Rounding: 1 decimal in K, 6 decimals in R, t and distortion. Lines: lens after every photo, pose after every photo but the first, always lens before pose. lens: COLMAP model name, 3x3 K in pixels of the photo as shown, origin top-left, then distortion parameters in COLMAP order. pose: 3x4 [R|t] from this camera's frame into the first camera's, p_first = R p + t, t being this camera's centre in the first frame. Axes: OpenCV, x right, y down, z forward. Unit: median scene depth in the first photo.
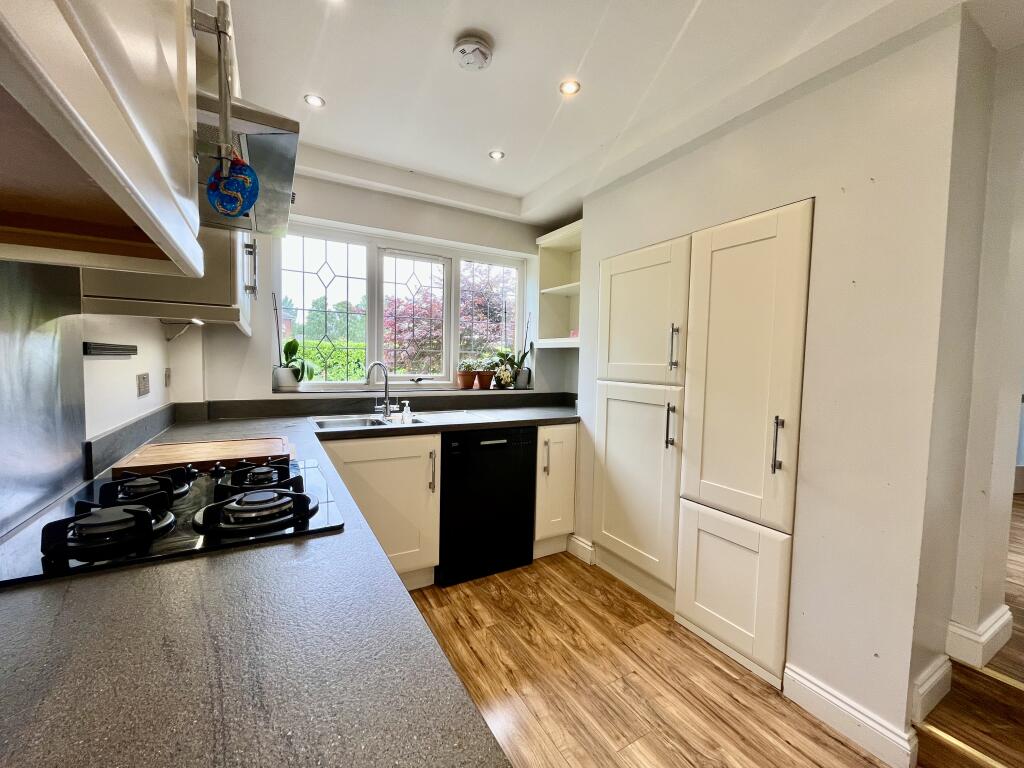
lens RADIAL K [[415.1, 0, 510.3], [0, 415.1, 384.7], [0, 0, 1]] dist [0.000943, -0.000352]
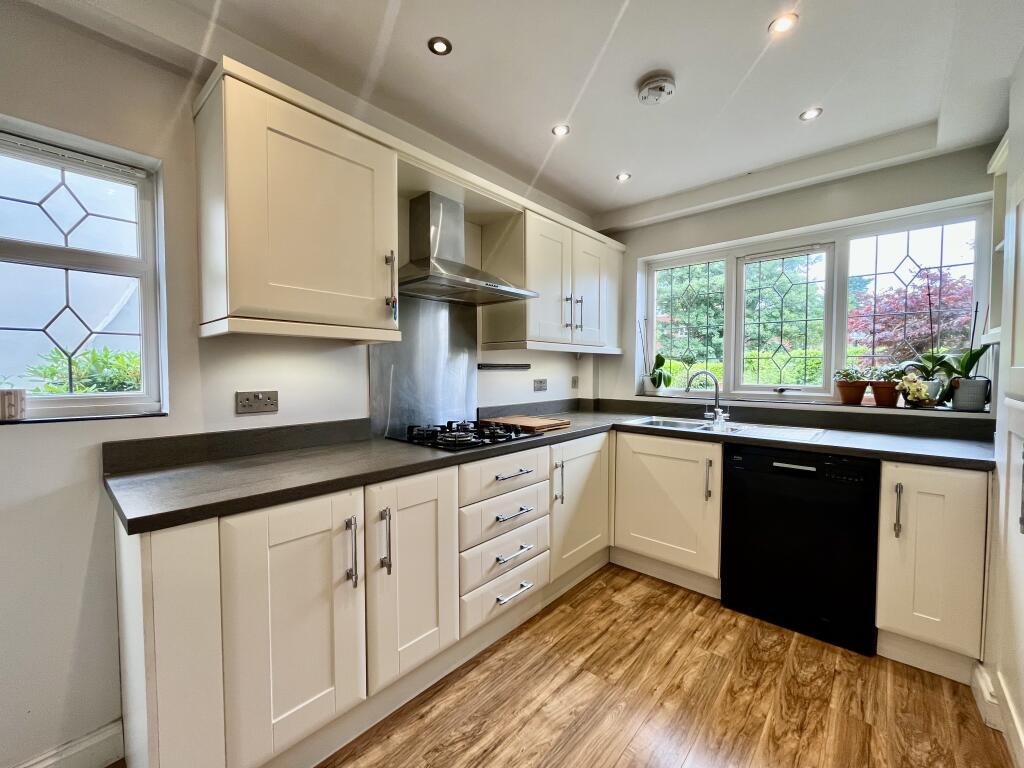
lens RADIAL K [[415.1, 0, 514.6], [0, 415.1, 384.8], [0, 0, 1]] dist [0.000943, -0.000352]
pose [[0.319902, 0.015077, -0.947331, 0.527241], [-0.044057, 0.999028, 0.001022, 0.001237], [0.946426, 0.041410, 0.320255, 0.200480]]
